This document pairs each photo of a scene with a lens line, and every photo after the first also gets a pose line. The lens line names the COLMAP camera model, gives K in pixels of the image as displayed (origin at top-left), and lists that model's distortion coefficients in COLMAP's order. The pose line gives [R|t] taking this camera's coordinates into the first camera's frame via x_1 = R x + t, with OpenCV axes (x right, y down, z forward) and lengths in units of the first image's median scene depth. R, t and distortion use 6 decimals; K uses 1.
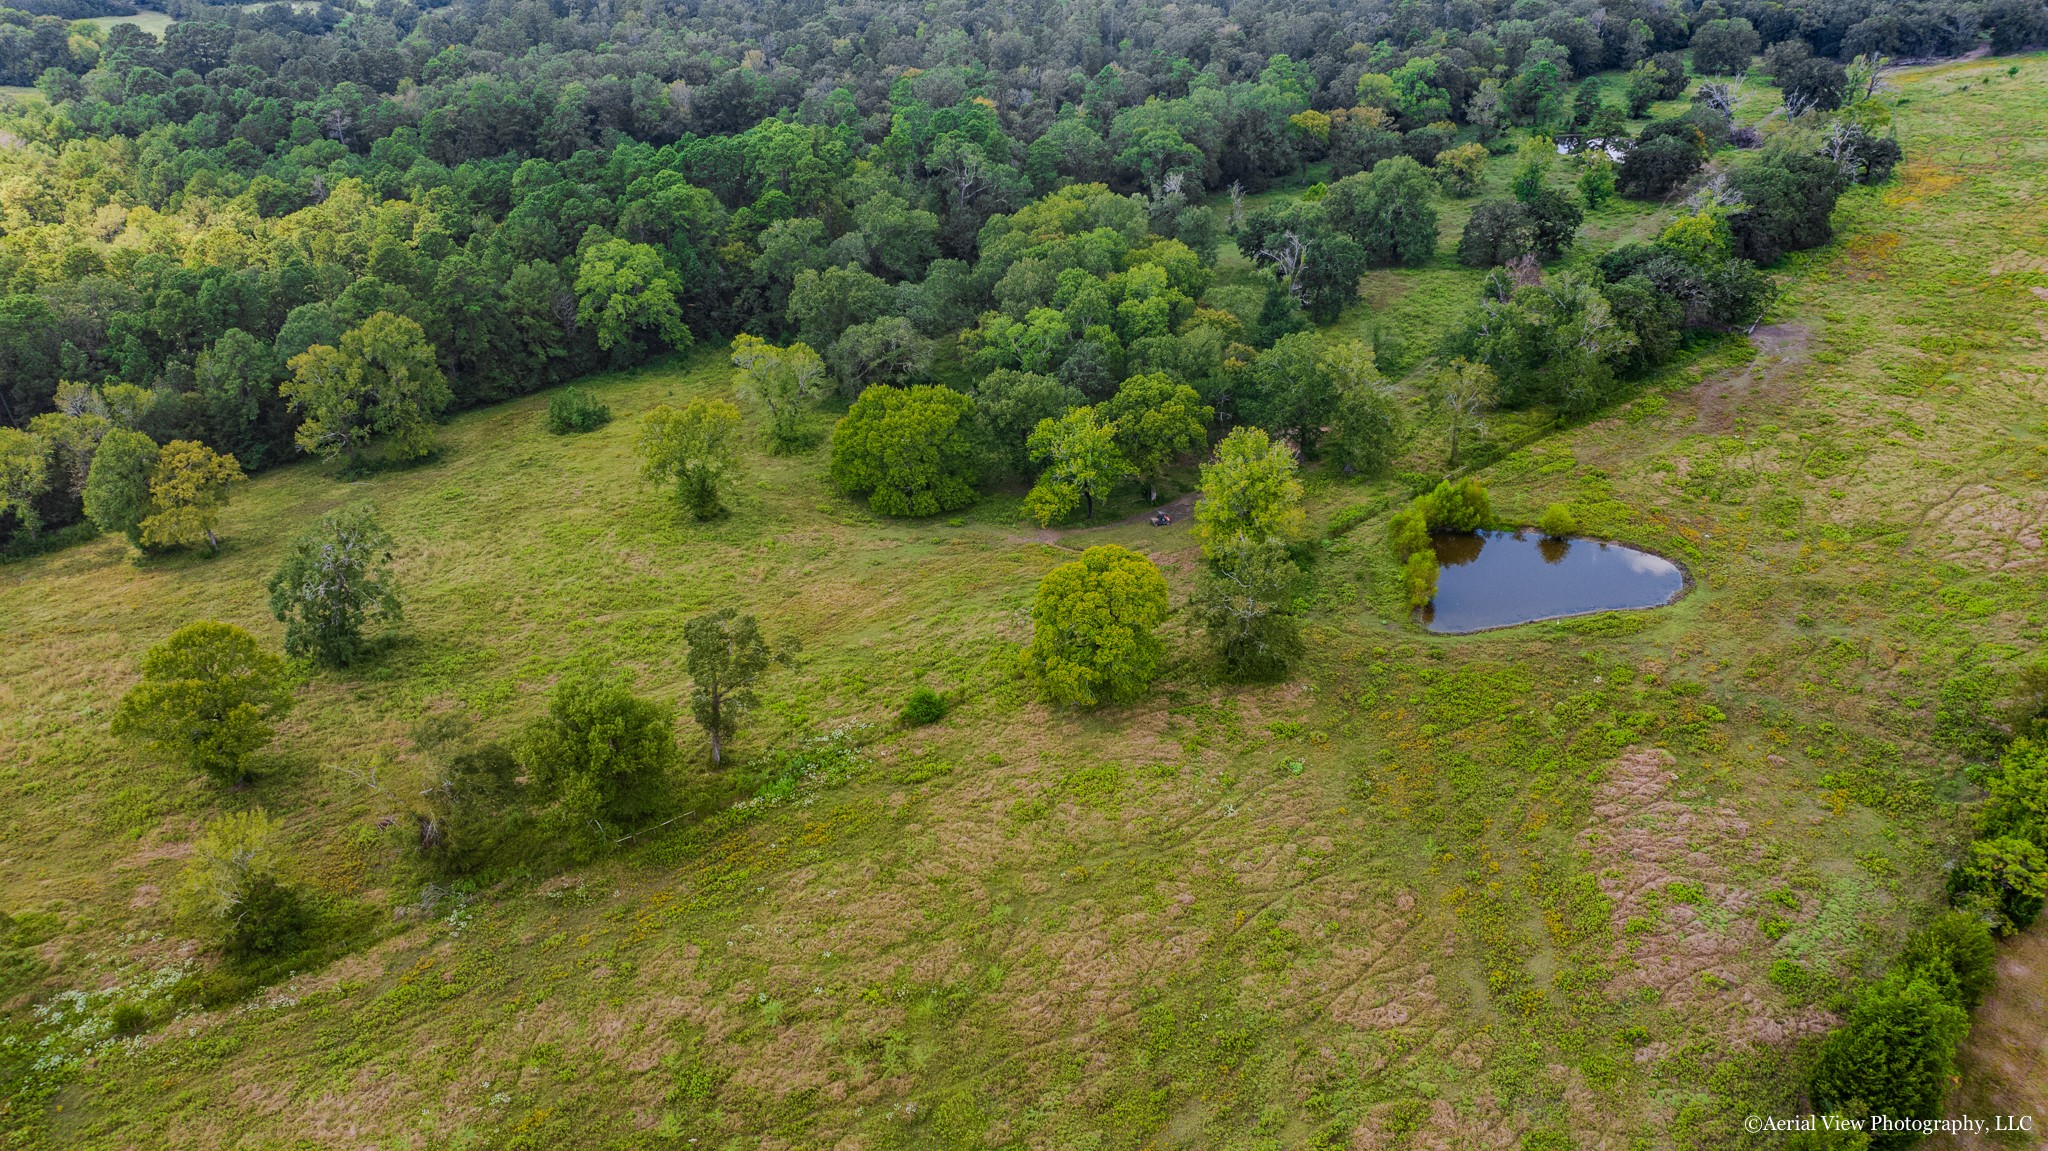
lens RADIAL K [[1434.5, 0, 1021.2], [0, 1434.5, 575.9], [0, 0, 1]] dist [-0.038667, 0.042077]
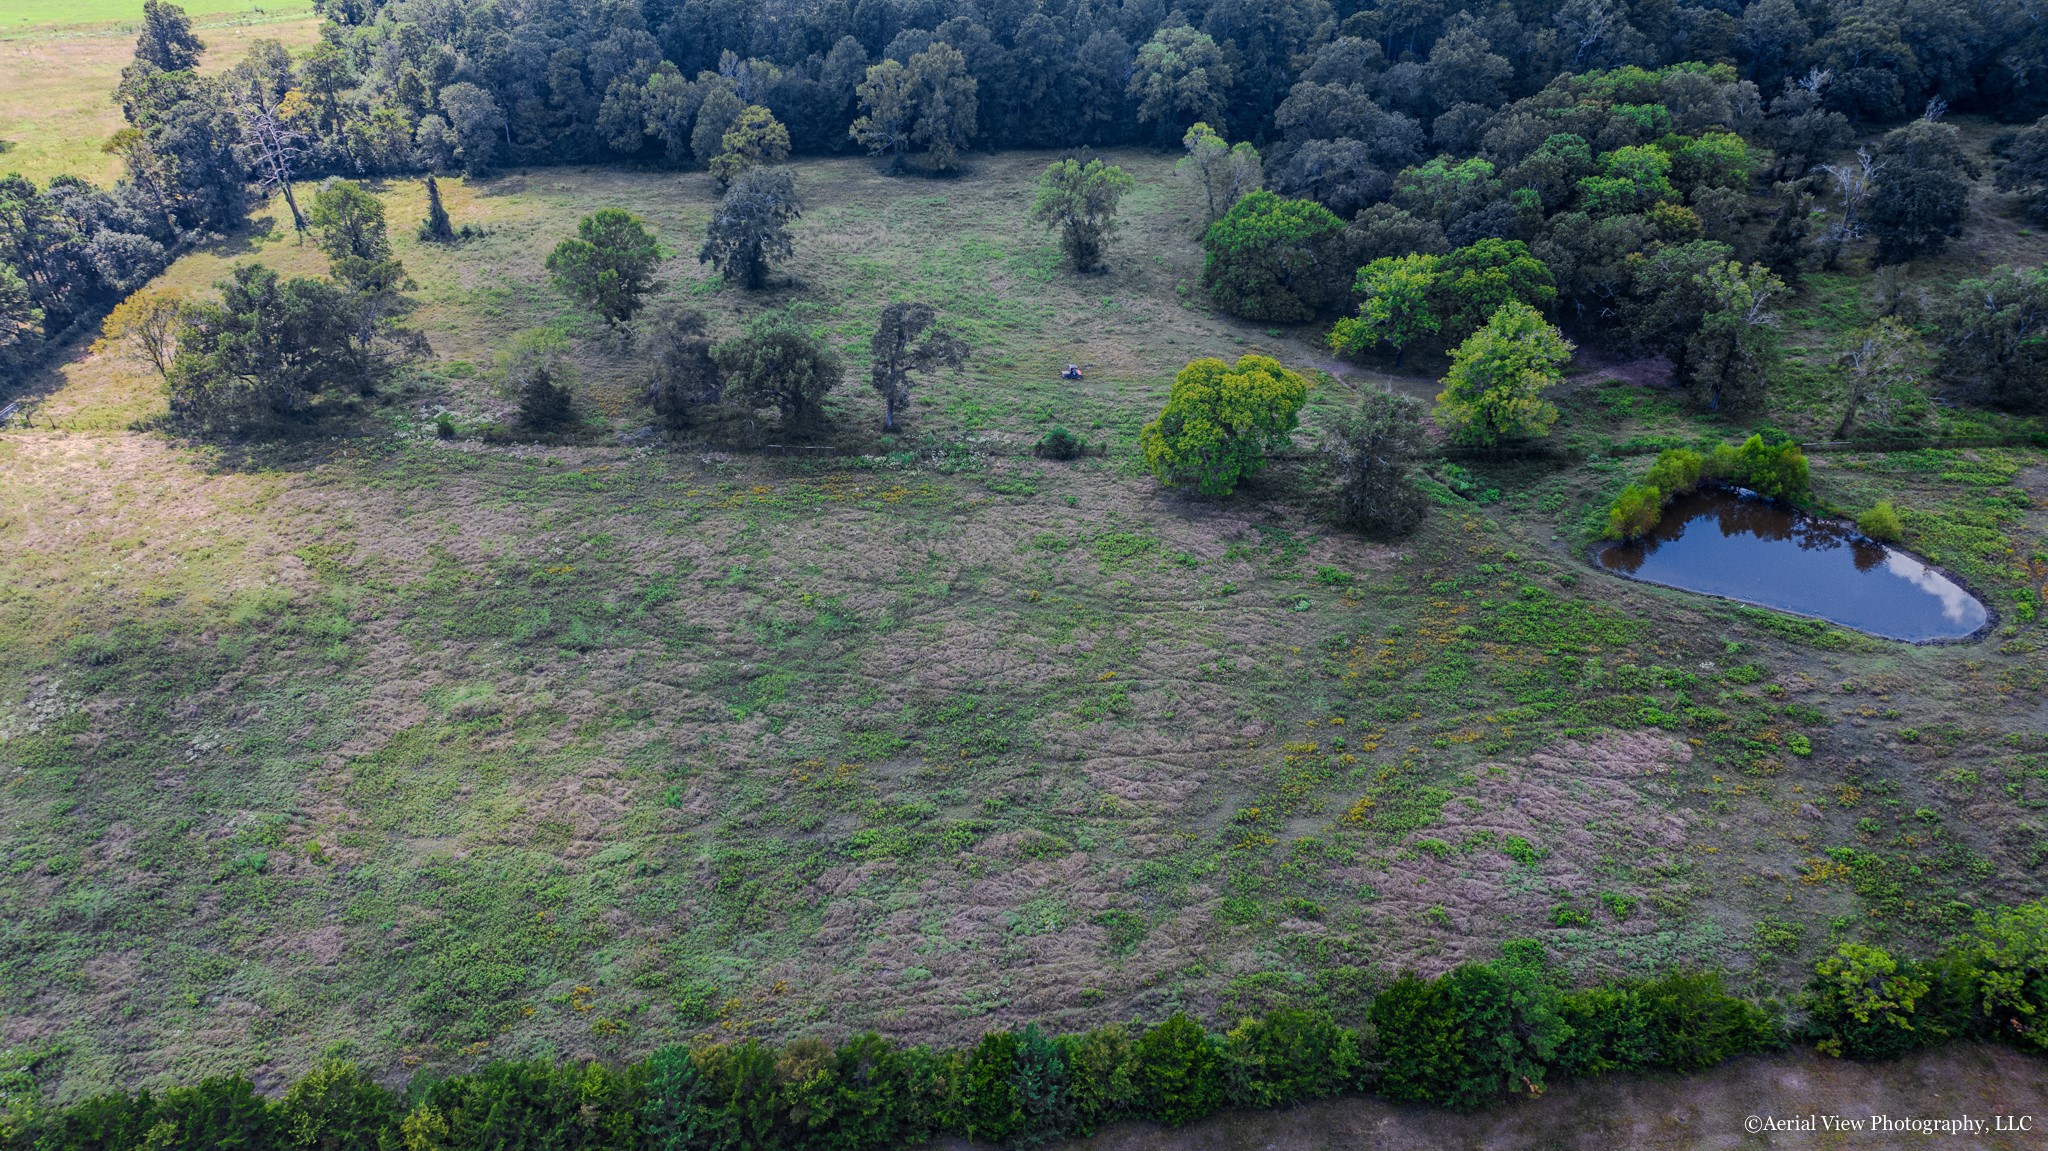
lens RADIAL K [[1434.5, 0, 1021.0], [0, 1434.5, 577.8], [0, 0, 1]] dist [-0.038667, 0.042077]
pose [[0.777748, 0.358799, -0.516112, 0.519036], [-0.307924, 0.933291, 0.184799, -0.008987], [0.547988, 0.015196, 0.836348, 0.045061]]
